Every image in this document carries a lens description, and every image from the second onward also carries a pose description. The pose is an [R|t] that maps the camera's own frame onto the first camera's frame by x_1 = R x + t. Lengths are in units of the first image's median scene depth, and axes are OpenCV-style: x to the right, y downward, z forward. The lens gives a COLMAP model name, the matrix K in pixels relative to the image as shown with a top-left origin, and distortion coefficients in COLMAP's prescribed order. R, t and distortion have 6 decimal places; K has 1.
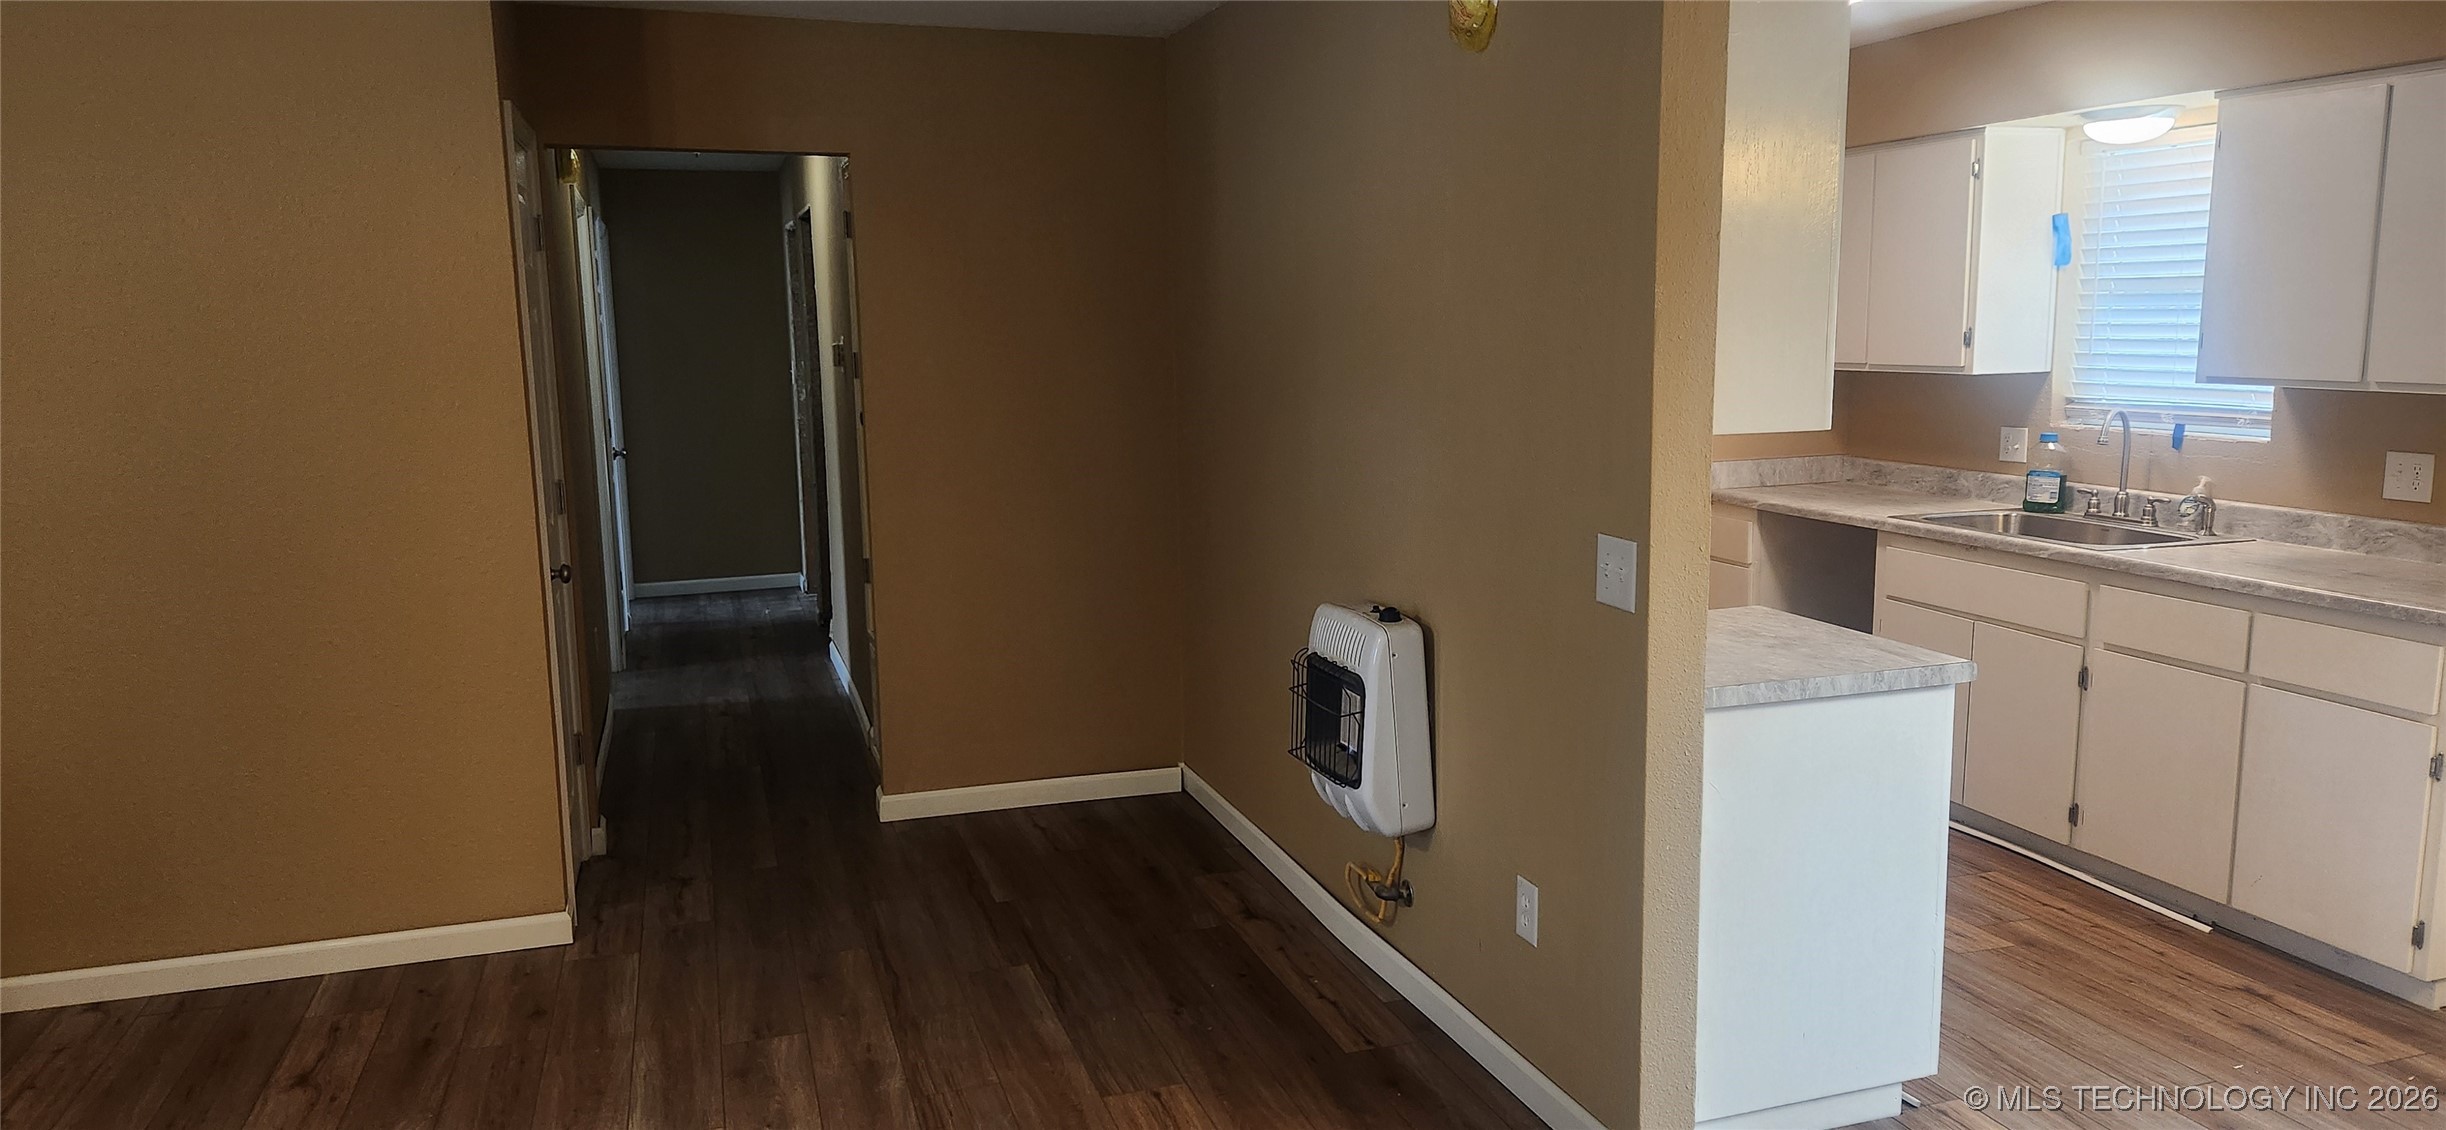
lens RADIAL K [[1621.4, 0, 1259.4], [0, 1621.4, 592.8], [0, 0, 1]] dist [0.049633, -0.001138]
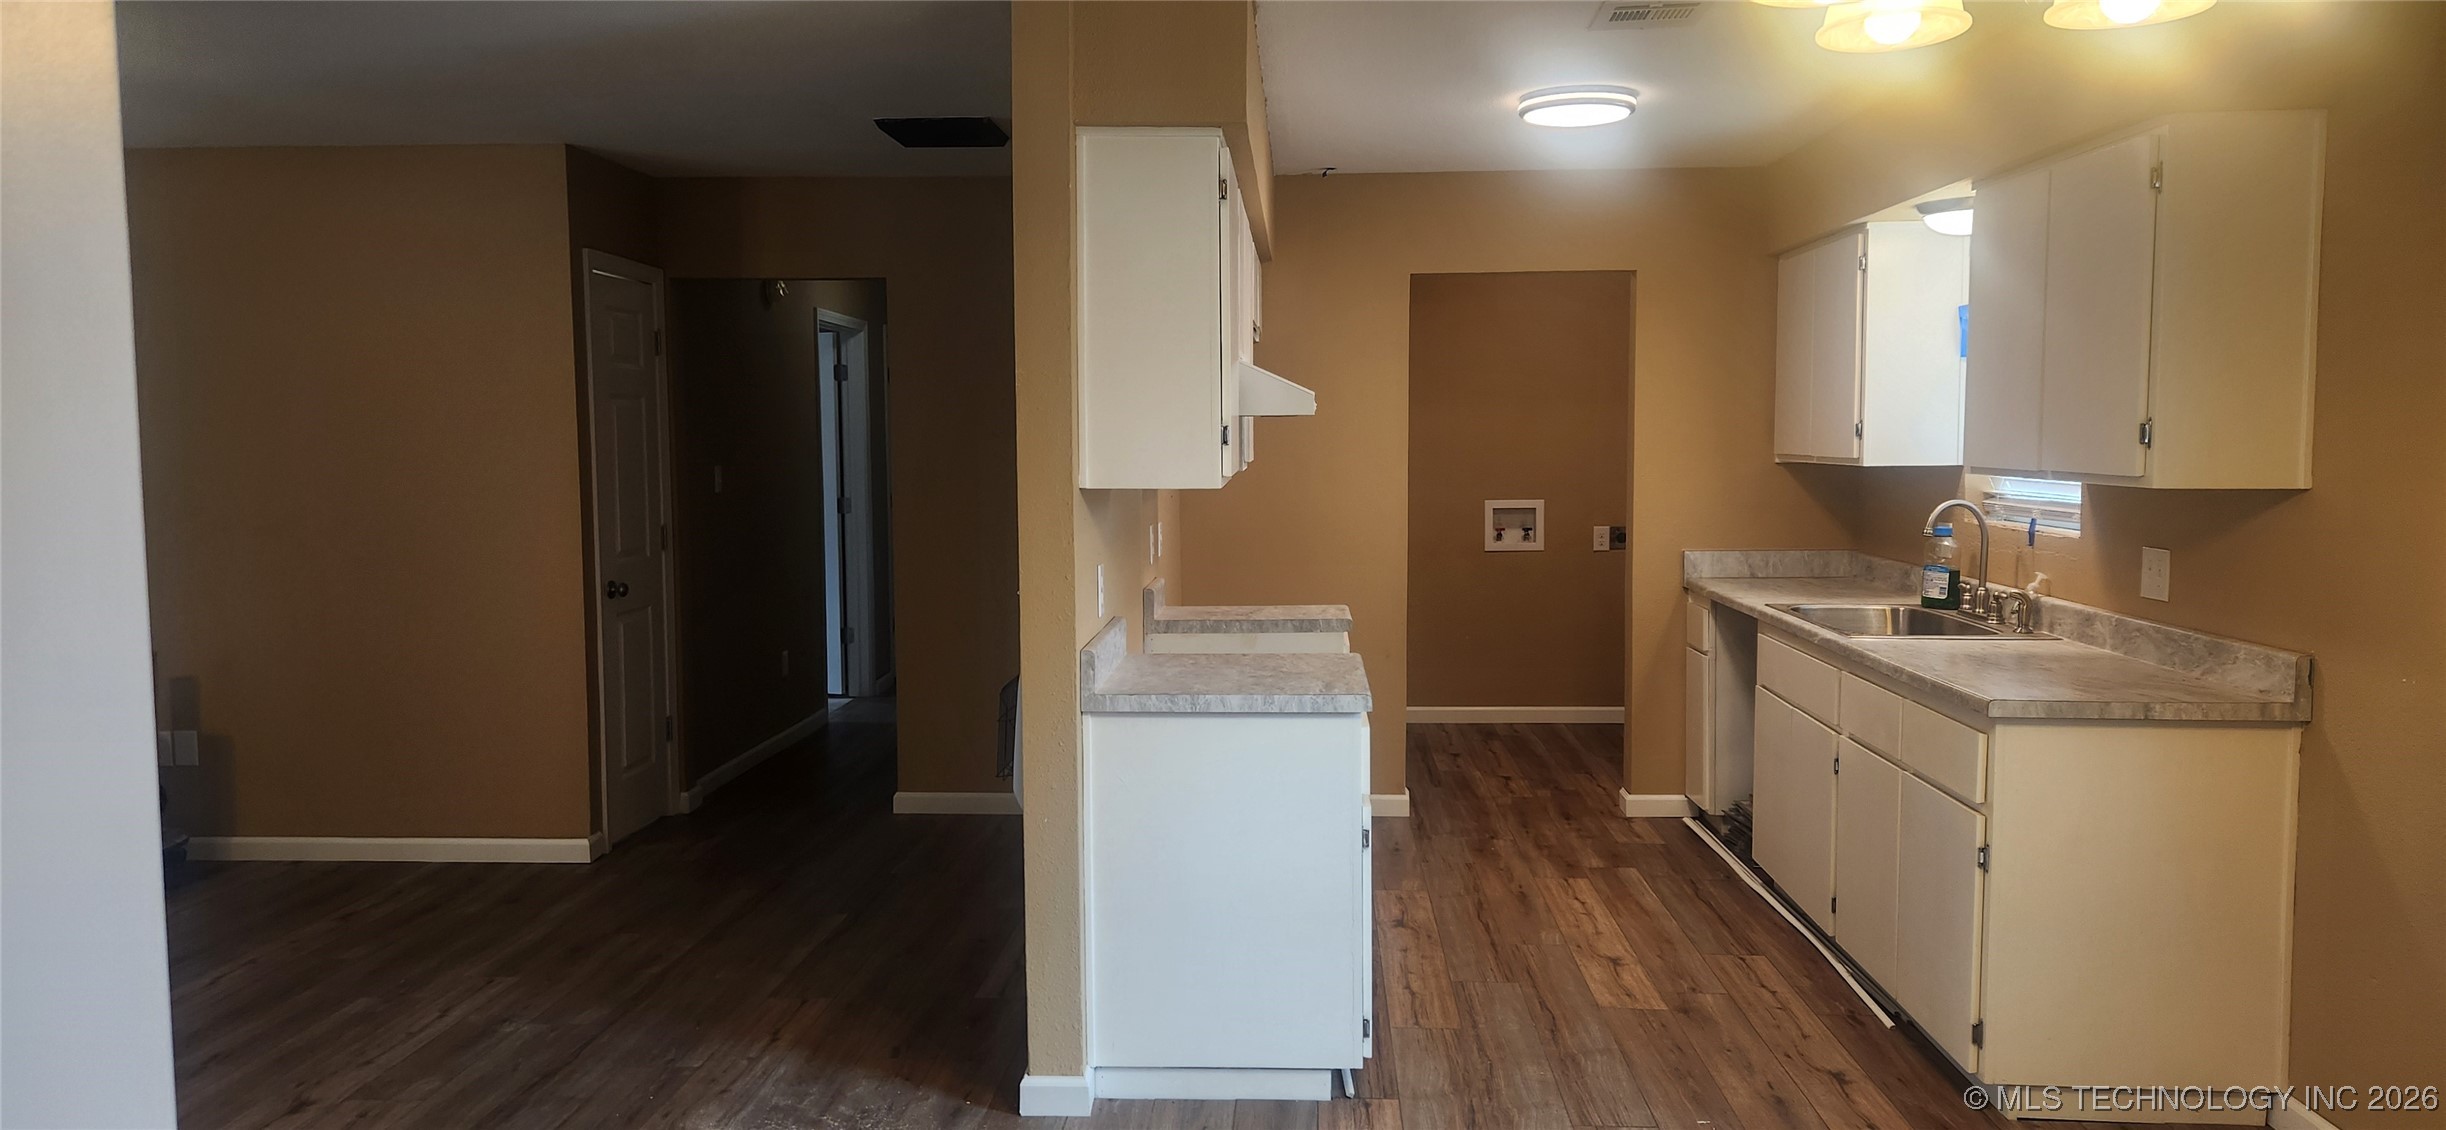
lens RADIAL K [[1619.8, 0, 1223.0], [0, 1619.8, 565.0], [0, 0, 1]] dist [0.083020, -0.066526]
pose [[0.926076, 0.038576, -0.375359, 0.583024], [-0.069164, 0.995261, -0.068357, 0.027480], [0.370943, 0.089265, 0.924355, -0.074952]]
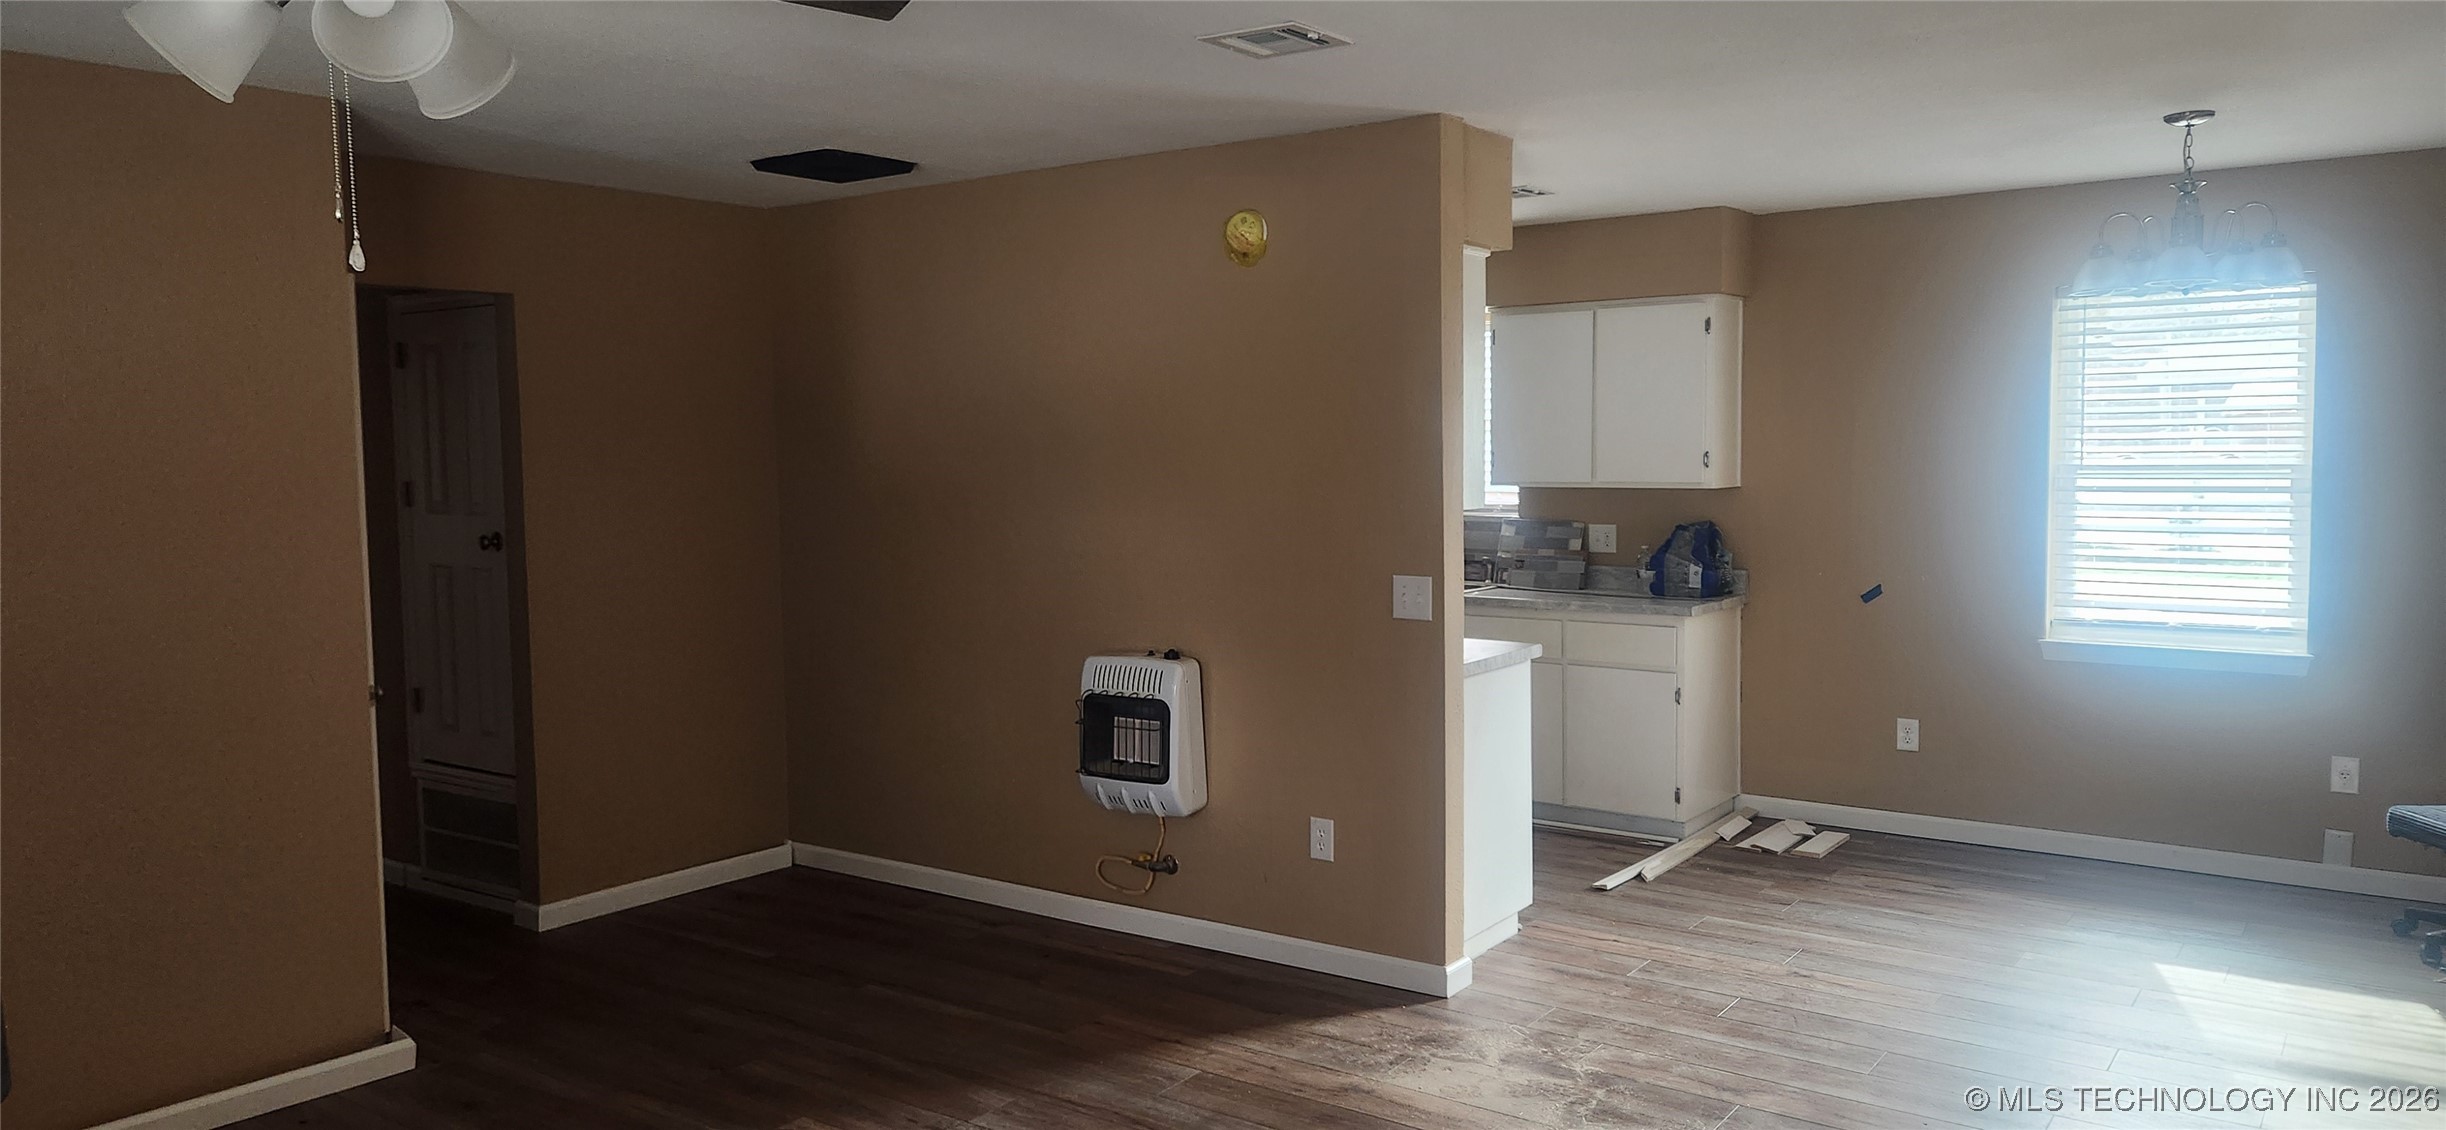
lens RADIAL K [[1619.8, 0, 1223.0], [0, 1619.8, 565.0], [0, 0, 1]] dist [0.083020, -0.066526]
pose [[0.820340, -0.041286, 0.570383, -0.602230], [0.099255, 0.992532, -0.070909, 0.036771], [-0.563196, 0.114783, 0.818312, -0.145337]]
